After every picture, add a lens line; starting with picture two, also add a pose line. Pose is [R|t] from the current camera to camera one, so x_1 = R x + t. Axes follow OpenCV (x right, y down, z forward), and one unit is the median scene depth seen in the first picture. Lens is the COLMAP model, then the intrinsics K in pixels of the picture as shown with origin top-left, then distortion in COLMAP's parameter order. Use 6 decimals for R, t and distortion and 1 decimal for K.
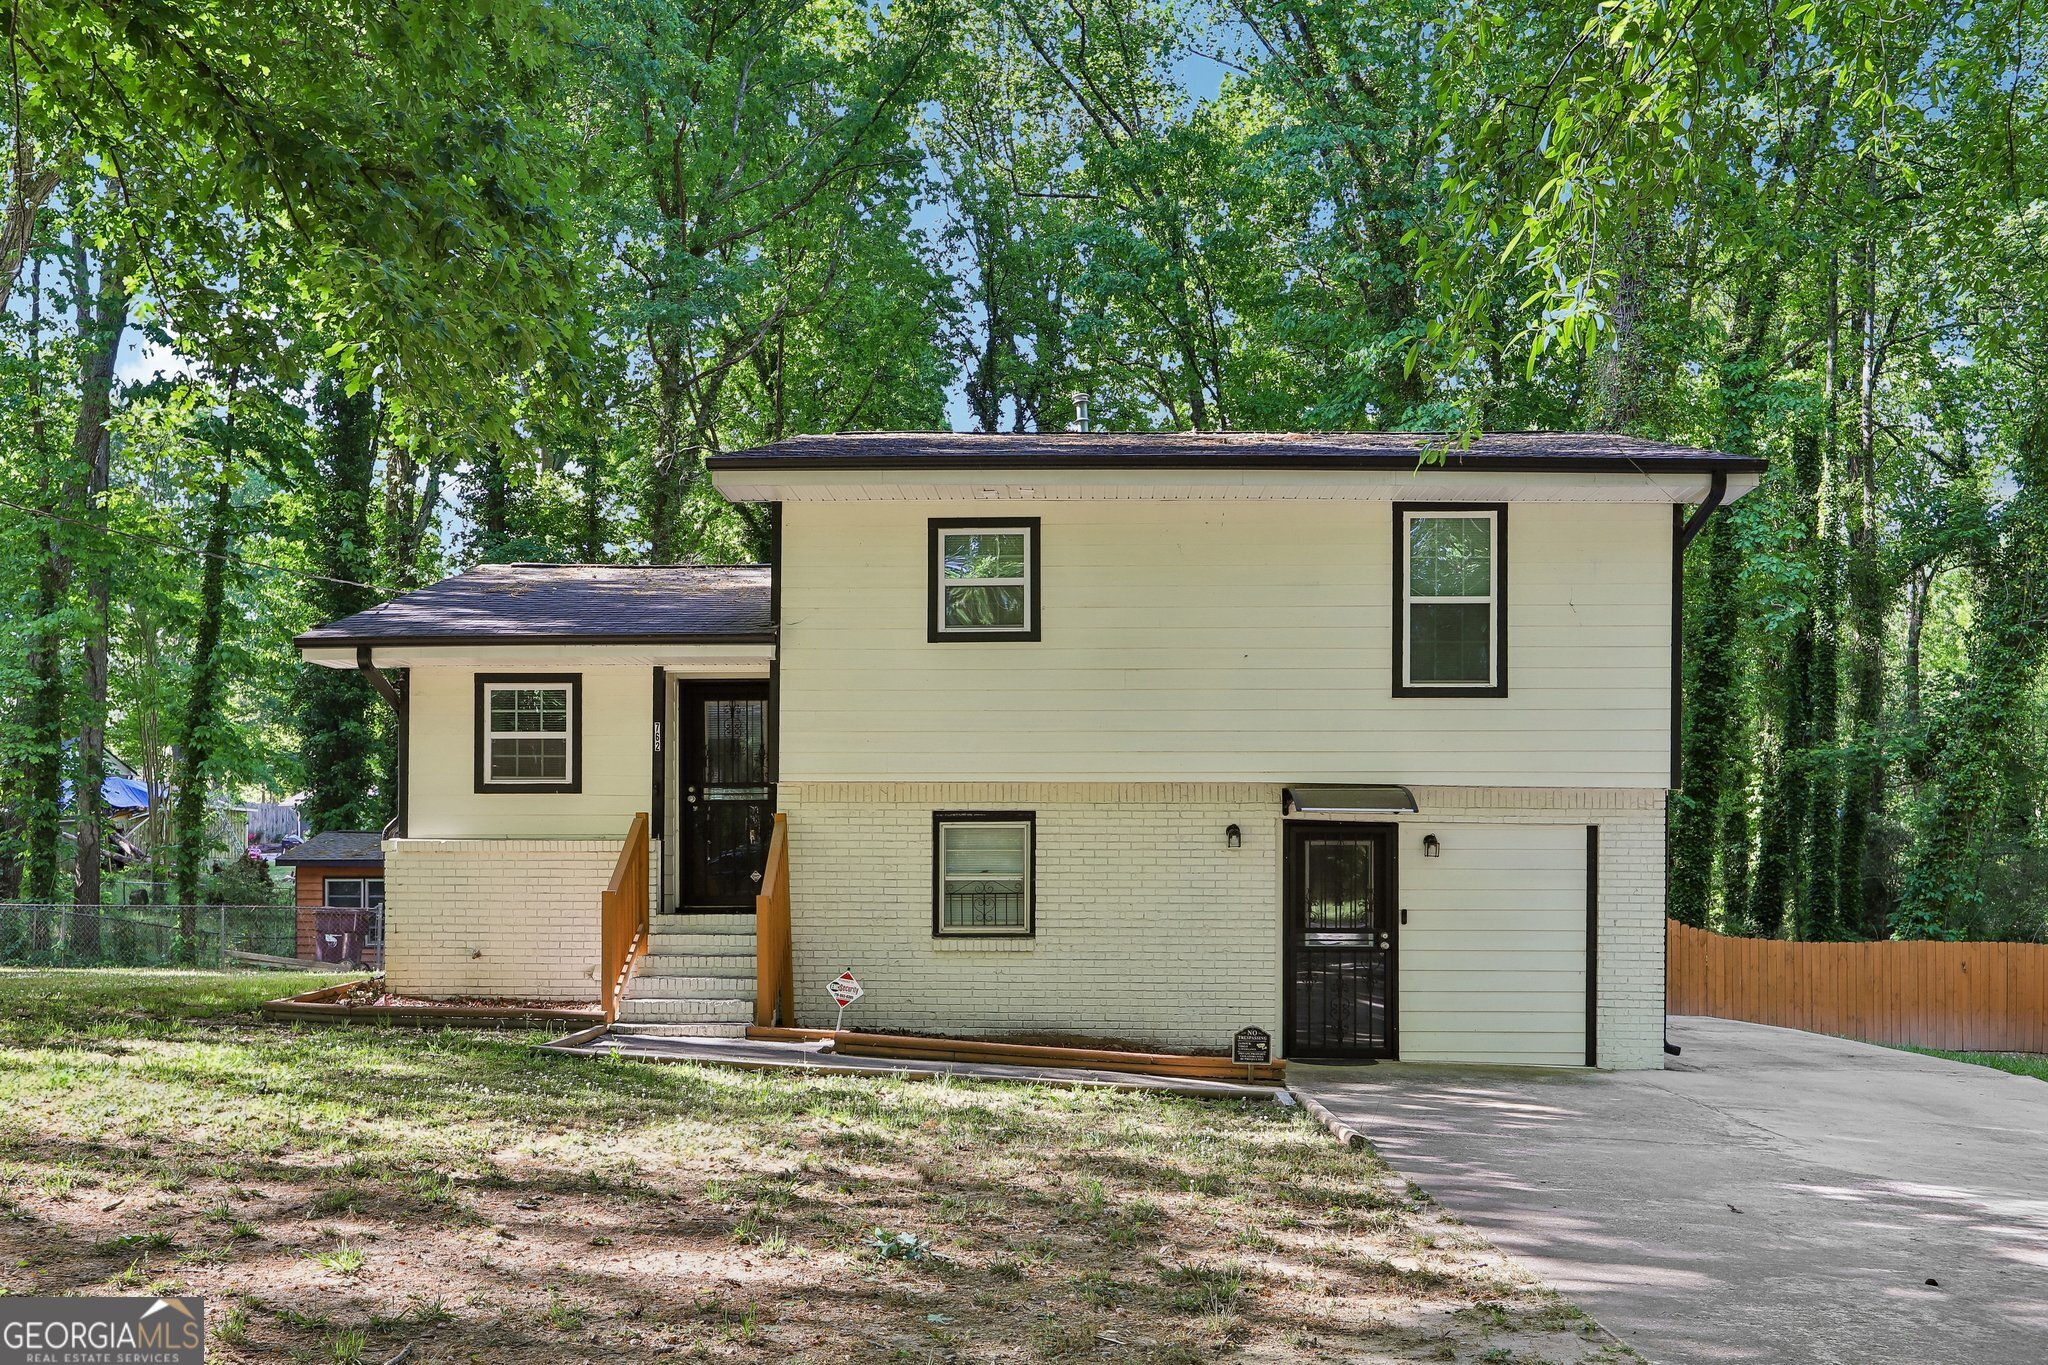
lens RADIAL K [[1670.8, 0, 1025.5], [0, 1670.8, 885.9], [0, 0, 1]] dist [-0.004151, 0.001726]
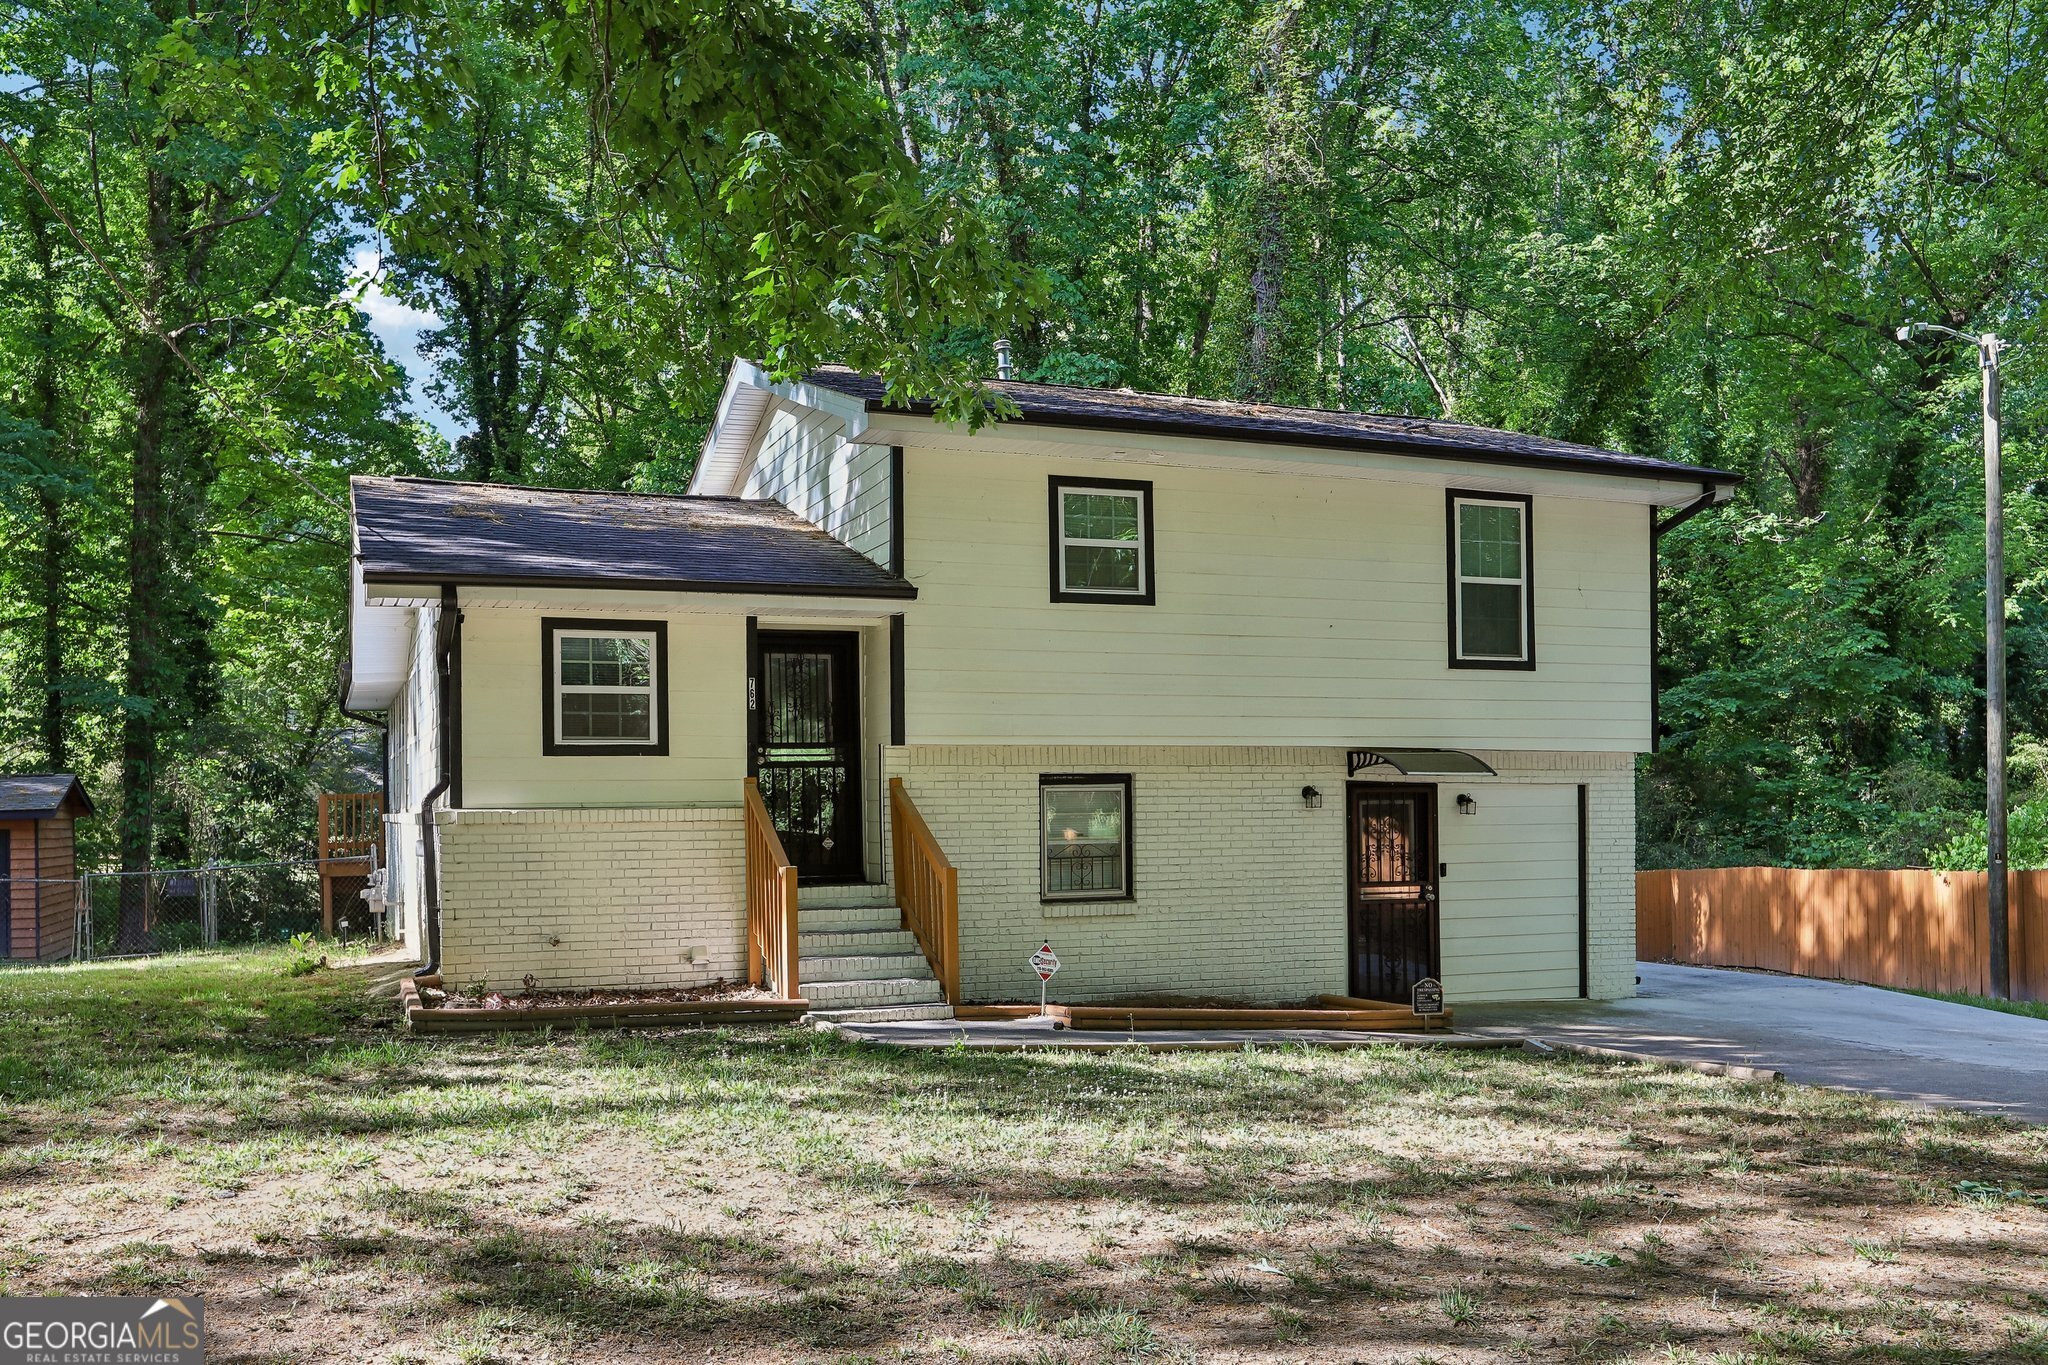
lens RADIAL K [[1764.0, 0, 1021.6], [0, 1764.0, 818.3], [0, 0, 1]] dist [-0.010637, -0.000651]
pose [[0.914903, -0.015055, 0.403392, -0.485164], [0.013952, 0.999887, 0.005673, -0.025272], [-0.403432, 0.000438, 0.915010, 0.062806]]
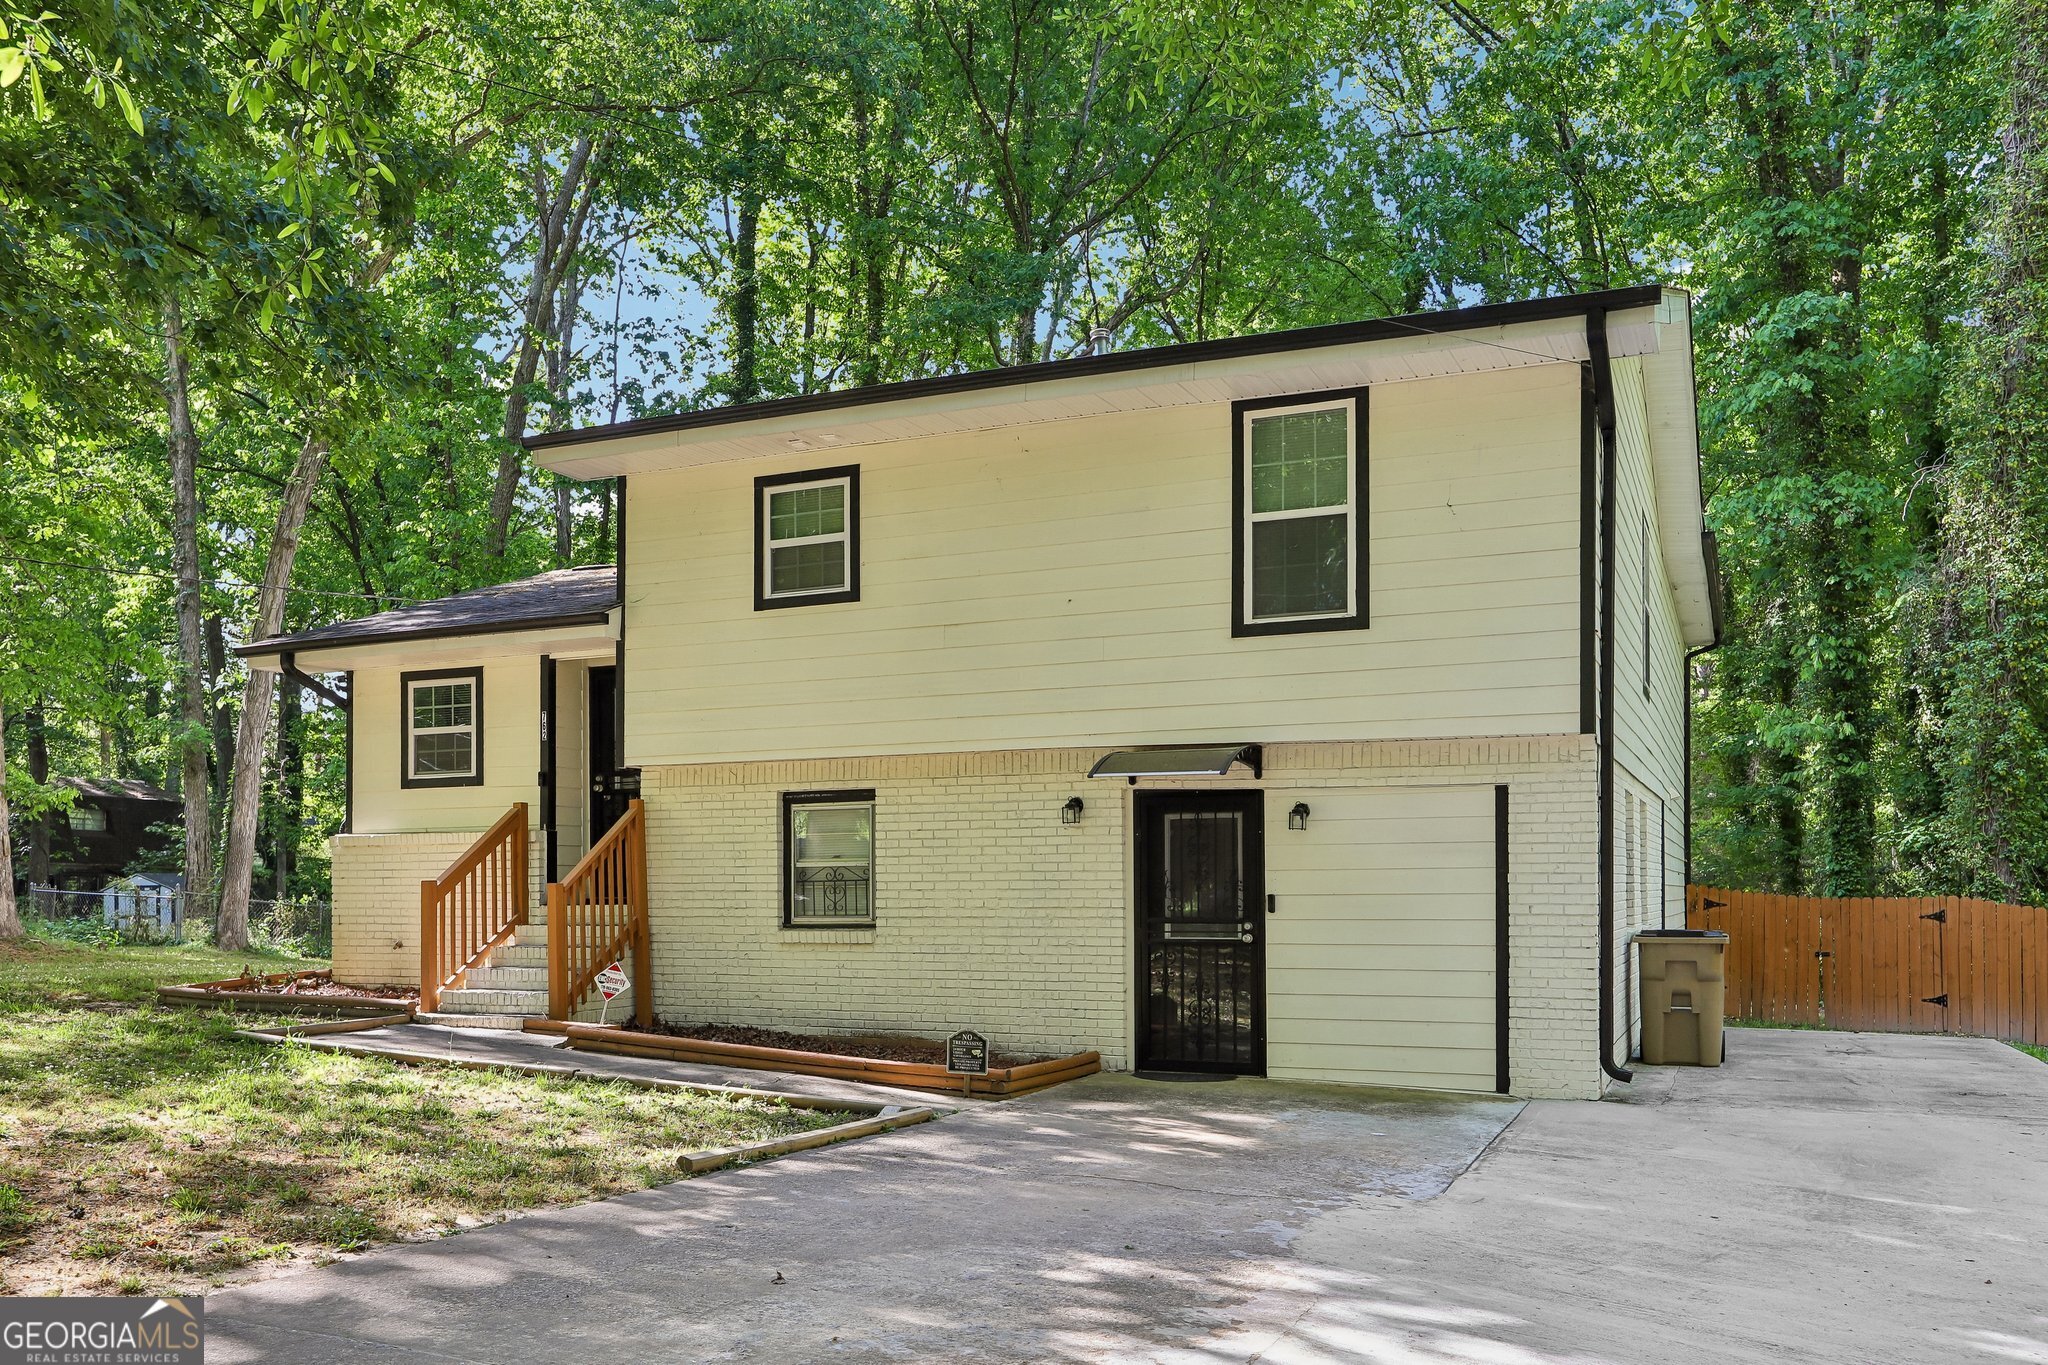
lens RADIAL K [[1670.8, 0, 1025.5], [0, 1670.8, 885.9], [0, 0, 1]] dist [-0.004151, 0.001726]
pose [[0.930058, -0.009247, -0.367297, 0.416749], [0.007449, 0.999952, -0.006313, 0.014204], [0.367338, 0.003136, 0.930082, 0.188462]]
